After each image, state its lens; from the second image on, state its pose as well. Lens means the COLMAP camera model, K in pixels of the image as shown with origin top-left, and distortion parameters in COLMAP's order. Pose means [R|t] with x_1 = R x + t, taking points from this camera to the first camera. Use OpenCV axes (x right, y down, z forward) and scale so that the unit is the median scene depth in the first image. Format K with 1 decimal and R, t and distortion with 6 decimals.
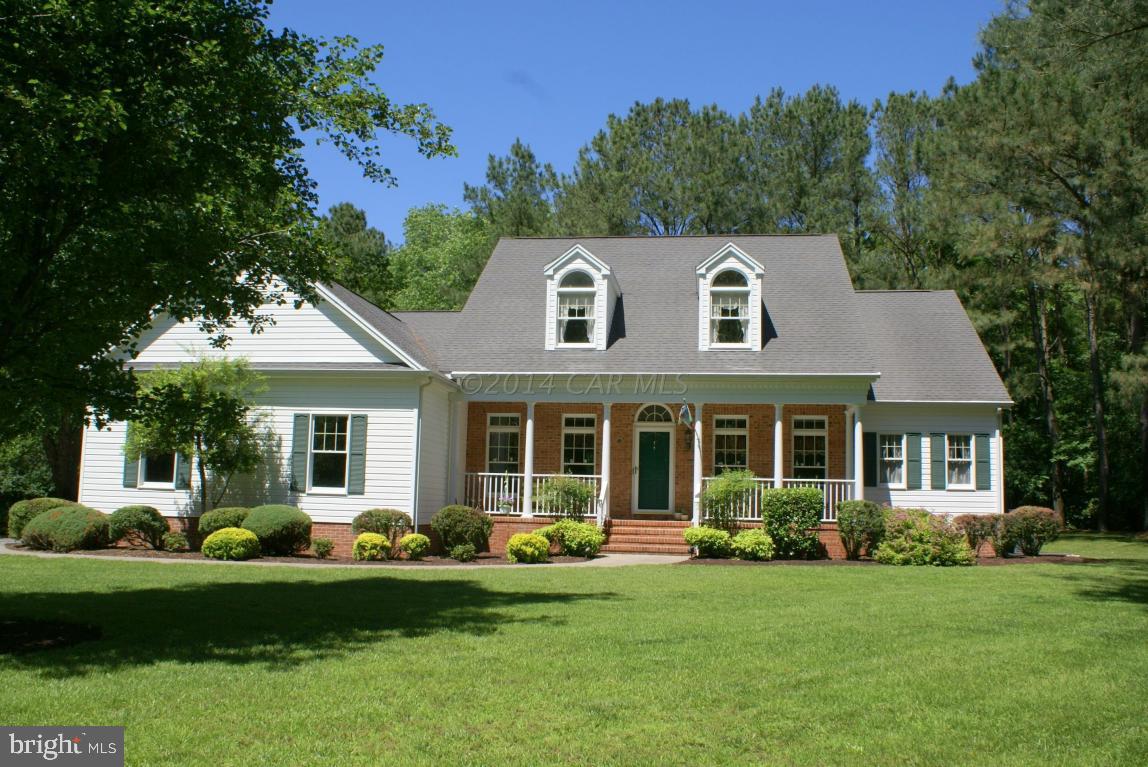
lens RADIAL K [[968.0, 0, 582.1], [0, 968.0, 390.3], [0, 0, 1]] dist [-0.120682, 0.013029]
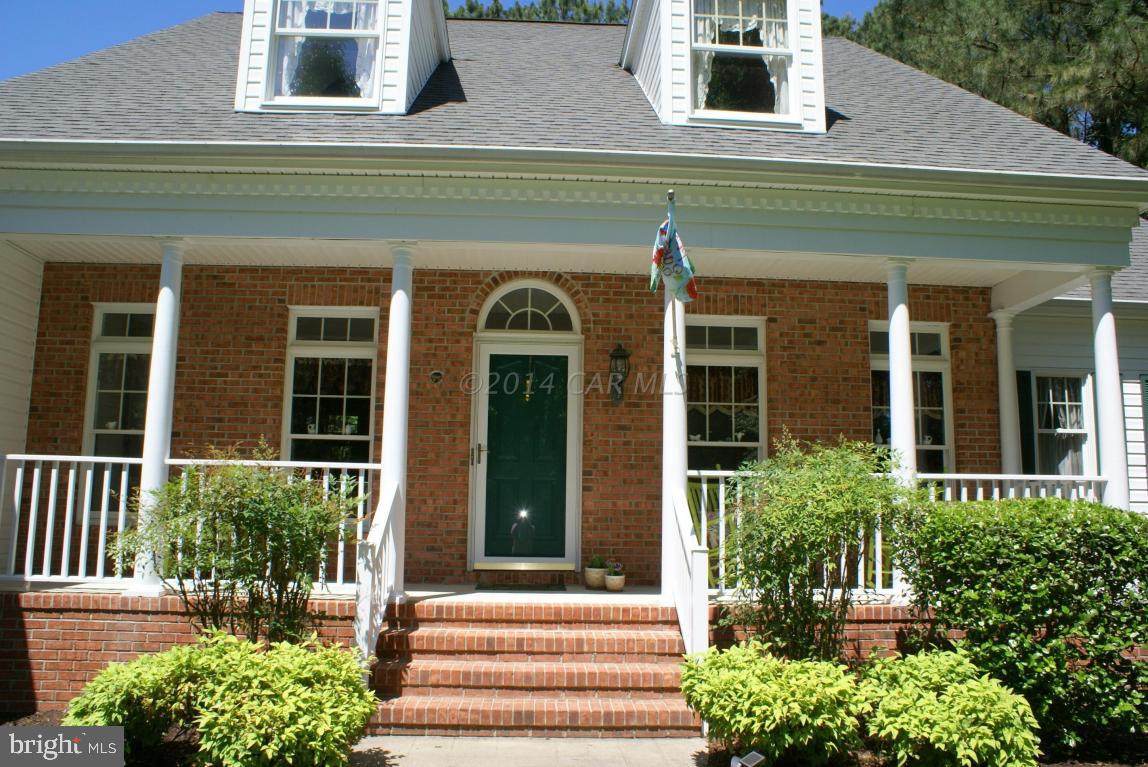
lens RADIAL K [[904.3, 0, 578.8], [0, 904.3, 392.5], [0, 0, 1]] dist [-0.130619, 0.069029]
pose [[0.980887, 0.017500, 0.193788, 0.026174], [-0.015421, 0.999806, -0.012236, 0.066119], [-0.193964, 0.009013, 0.980967, 0.683029]]
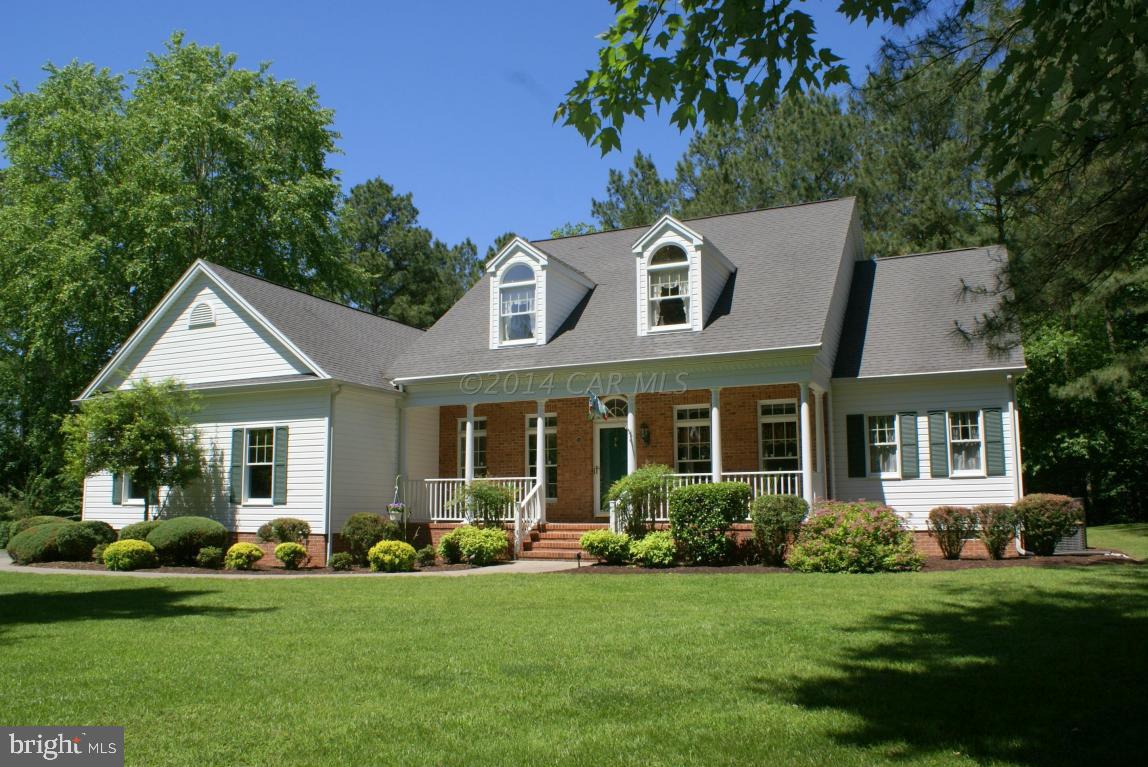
lens RADIAL K [[904.3, 0, 570.6], [0, 904.3, 389.3], [0, 0, 1]] dist [-0.130619, 0.069029]
pose [[0.954645, -0.067999, -0.289877, 0.308438], [0.063679, 0.997674, -0.024321, 0.026036], [0.290857, 0.004759, 0.956755, 0.165872]]
